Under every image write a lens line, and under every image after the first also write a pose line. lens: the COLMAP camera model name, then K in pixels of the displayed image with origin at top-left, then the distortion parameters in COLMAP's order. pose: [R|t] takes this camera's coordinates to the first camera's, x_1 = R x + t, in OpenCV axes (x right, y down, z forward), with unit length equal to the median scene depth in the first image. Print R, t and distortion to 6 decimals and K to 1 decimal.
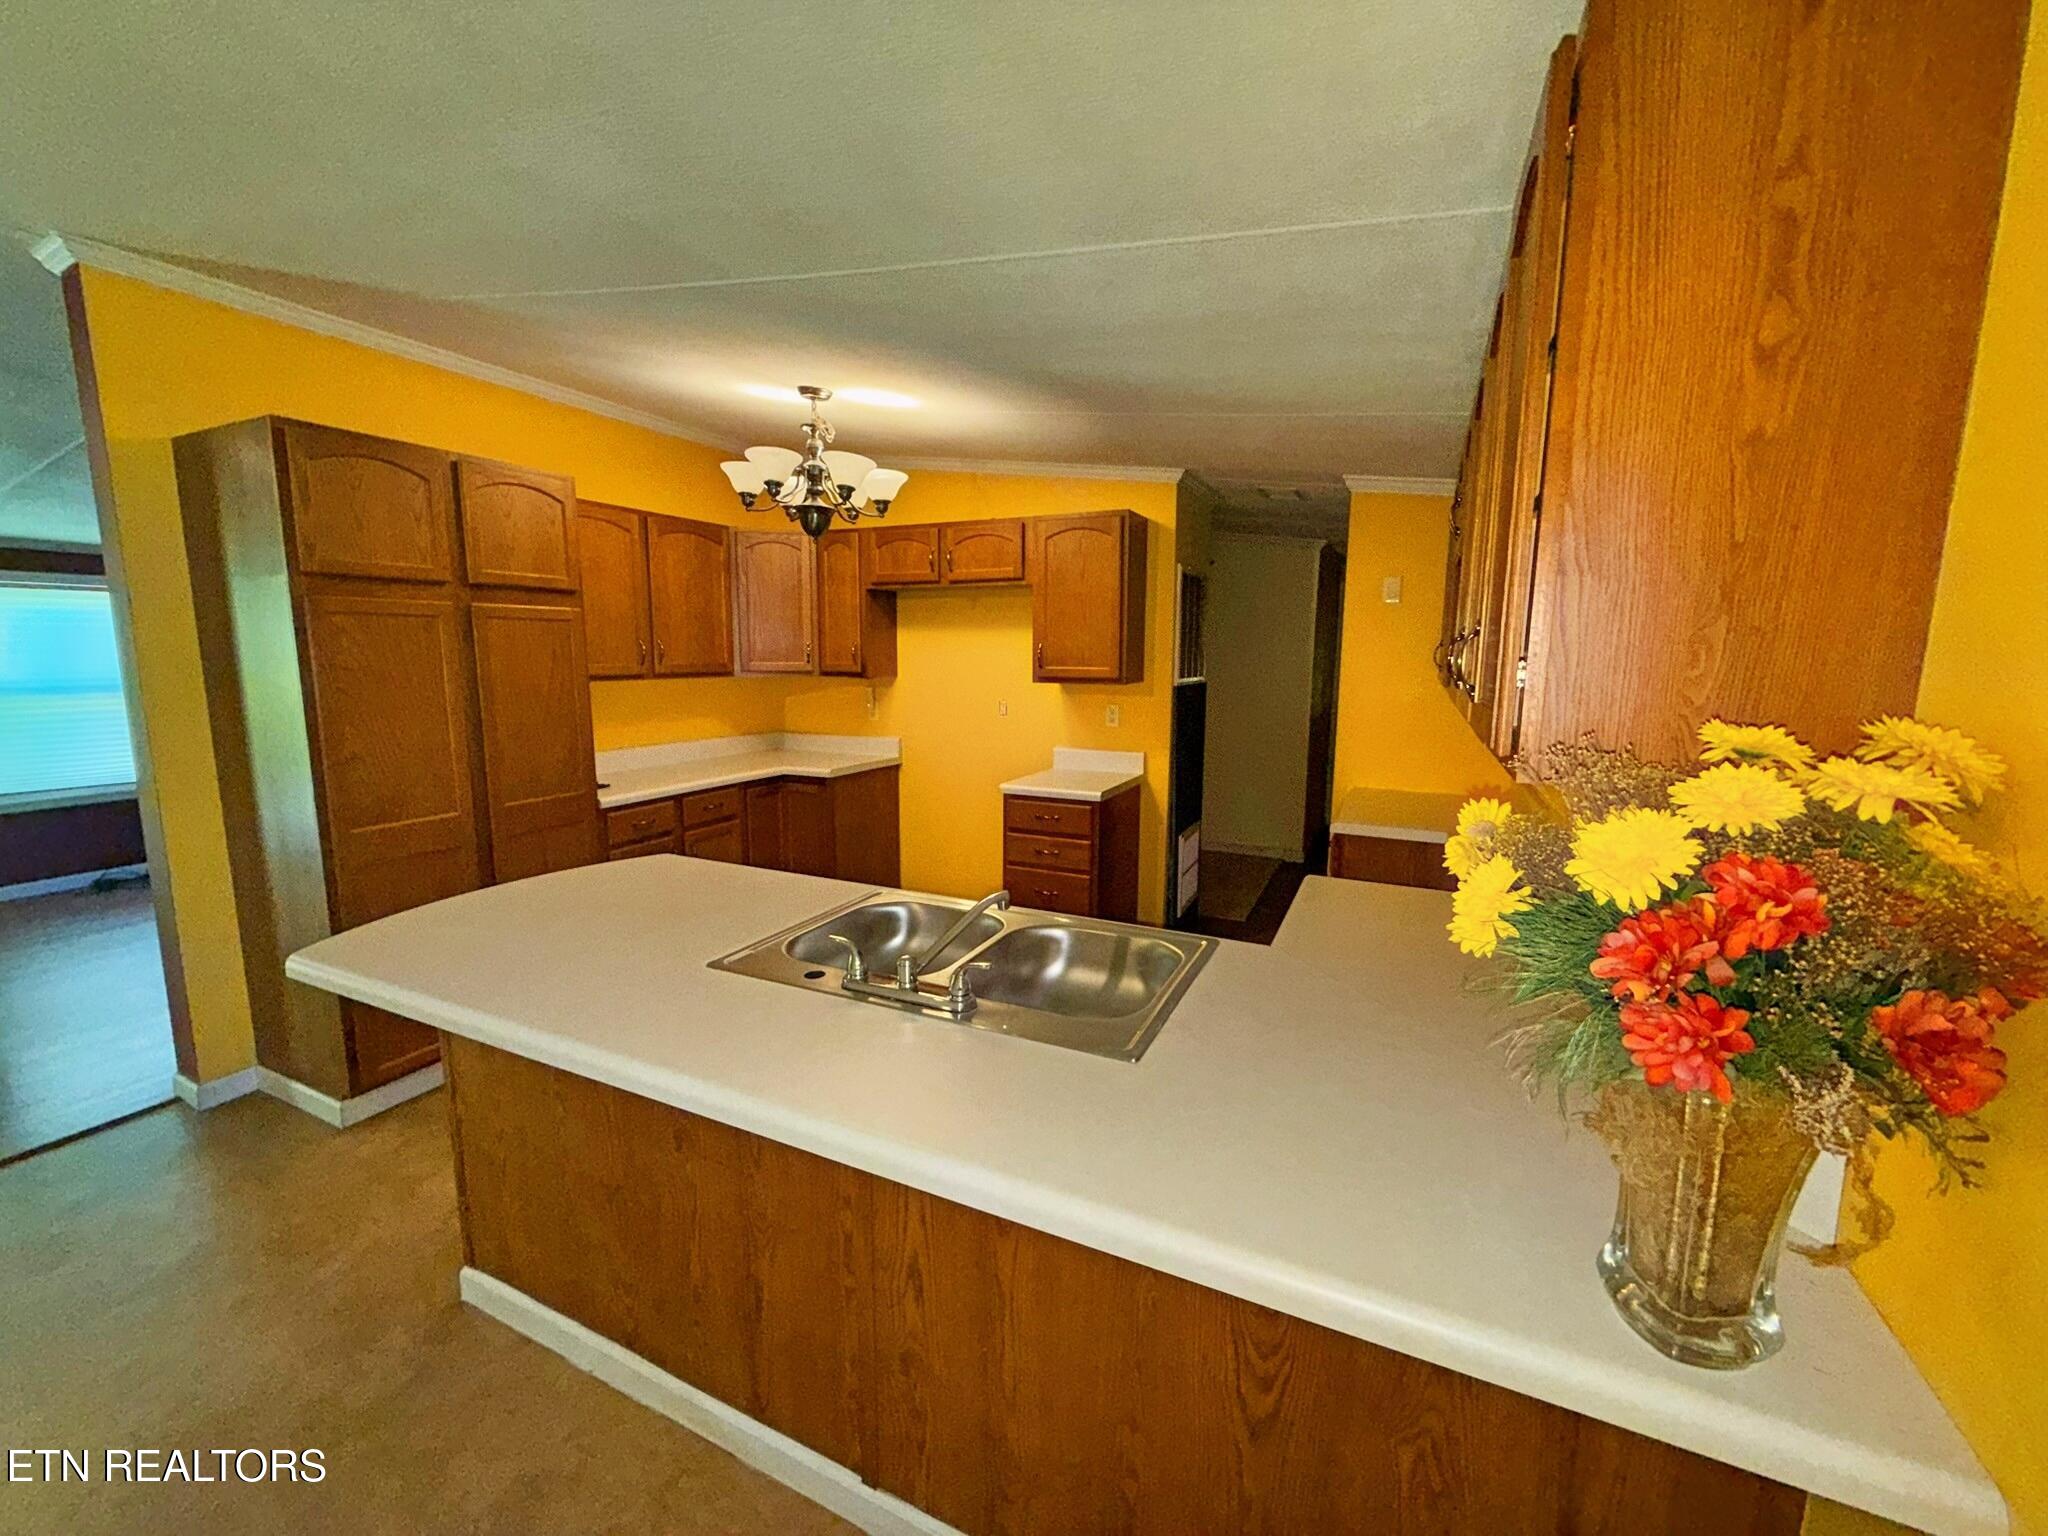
lens RADIAL K [[818.6, 0, 1004.9], [0, 818.6, 767.2], [0, 0, 1]] dist [0.000364, 0.000041]
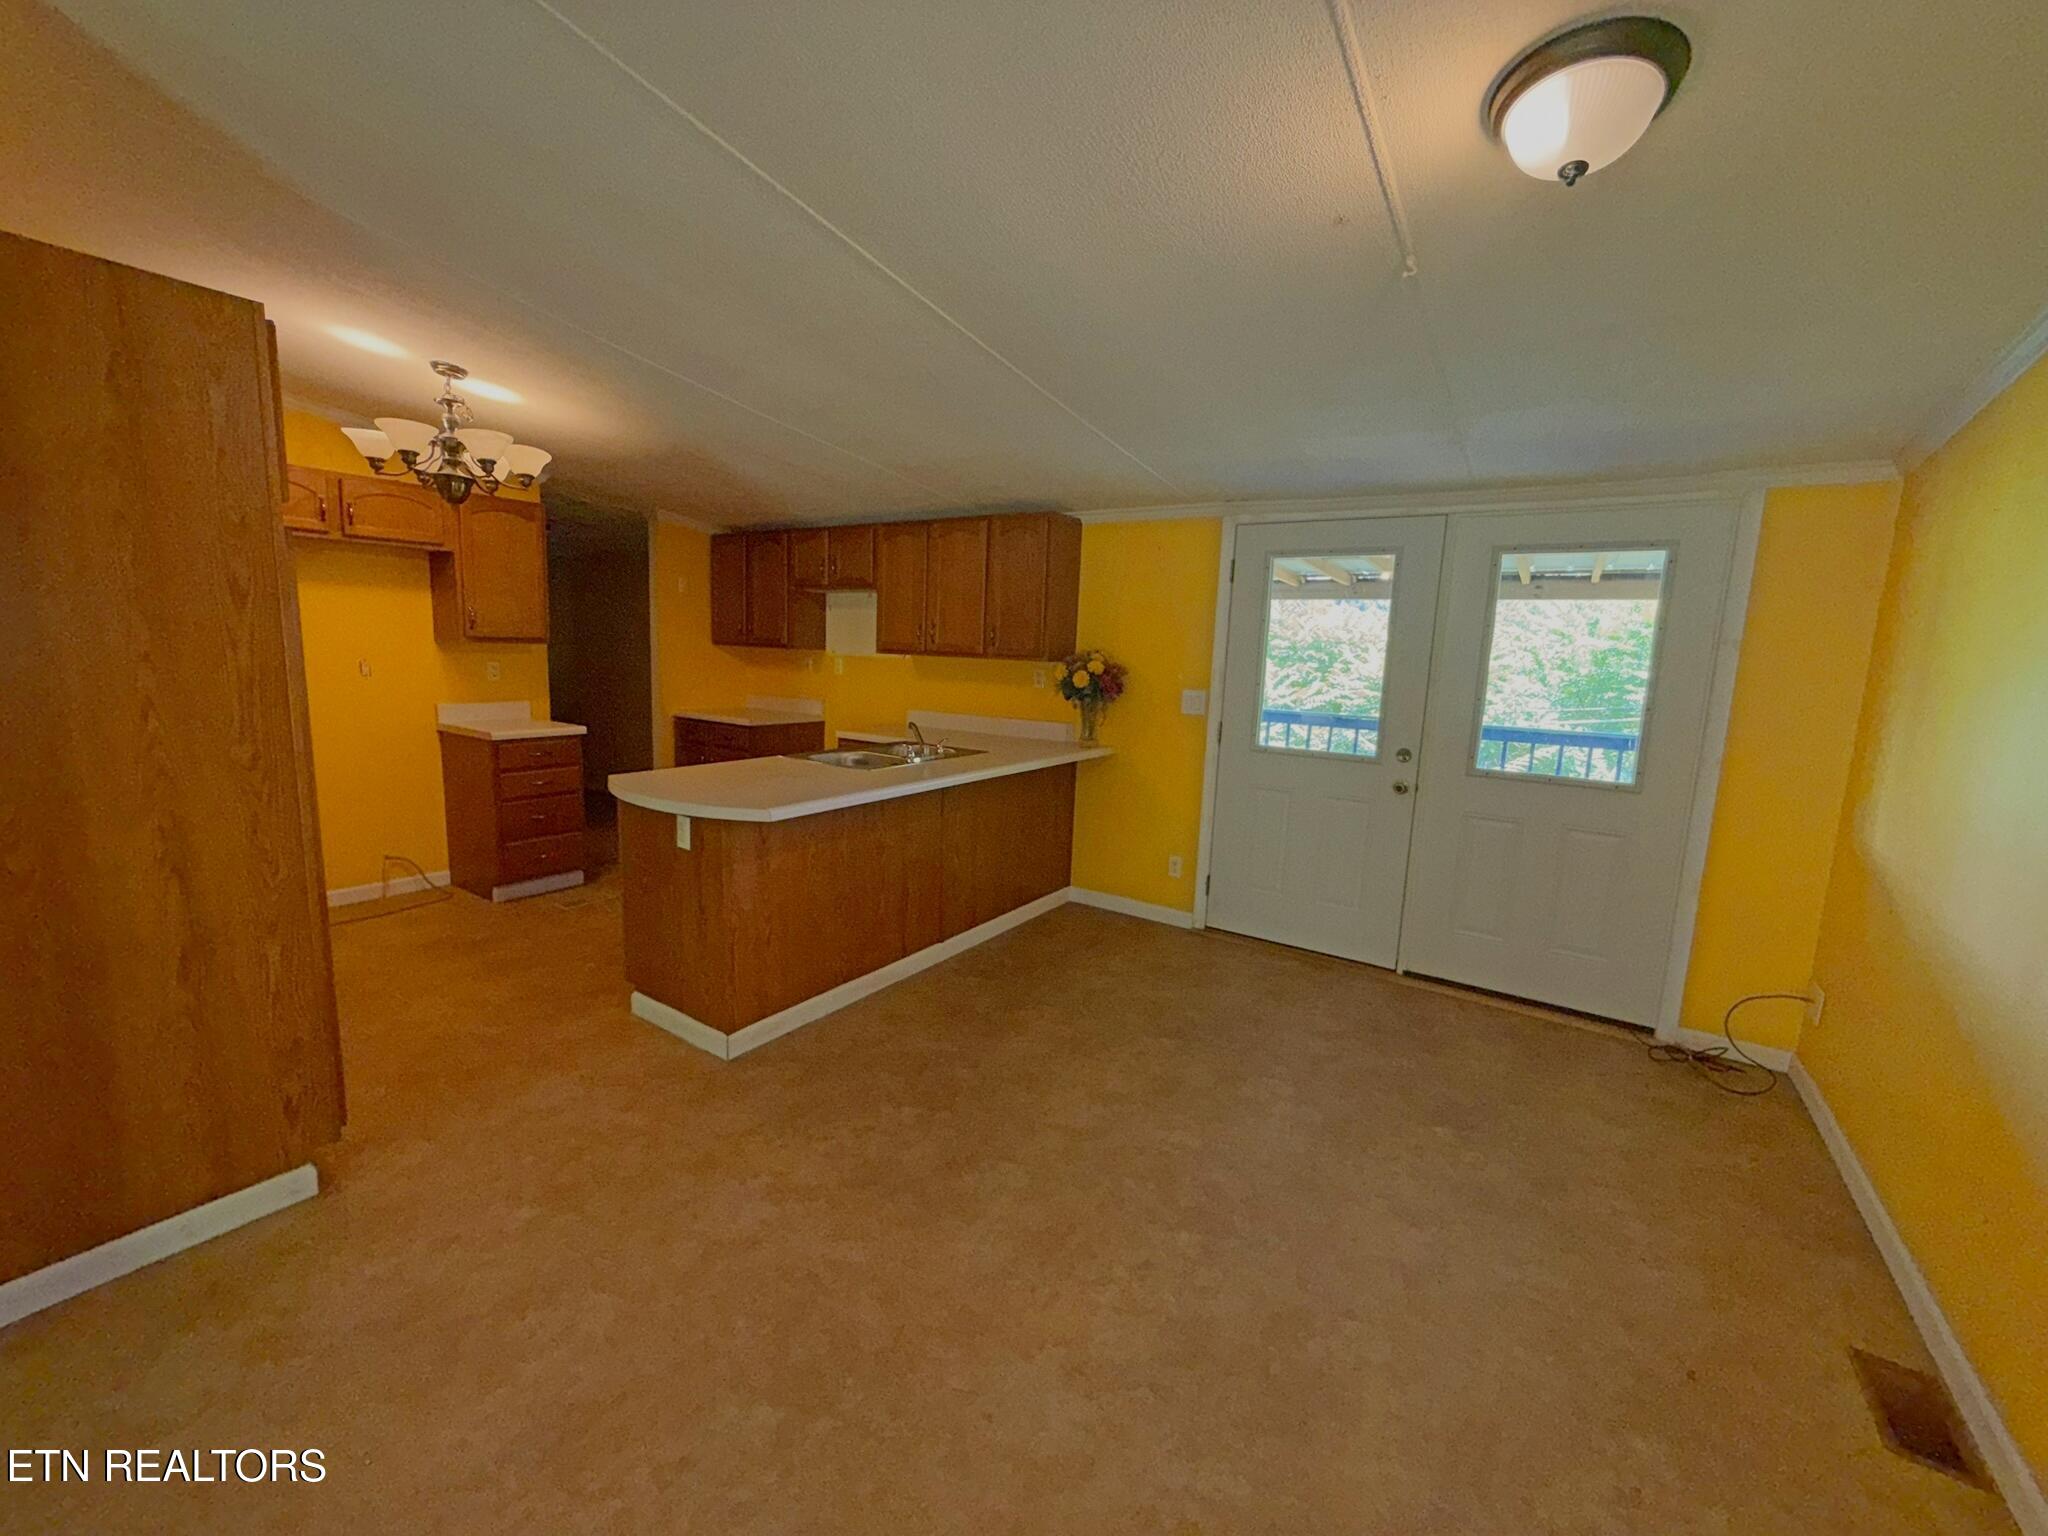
lens RADIAL K [[811.2, 0, 1013.9], [0, 811.2, 769.7], [0, 0, 1]] dist [0.000383, 0.000199]
pose [[0.147873, -0.151974, 0.977260, -1.203334], [0.103838, 0.985048, 0.137473, -0.009032], [-0.983540, 0.081148, 0.161443, 0.134975]]
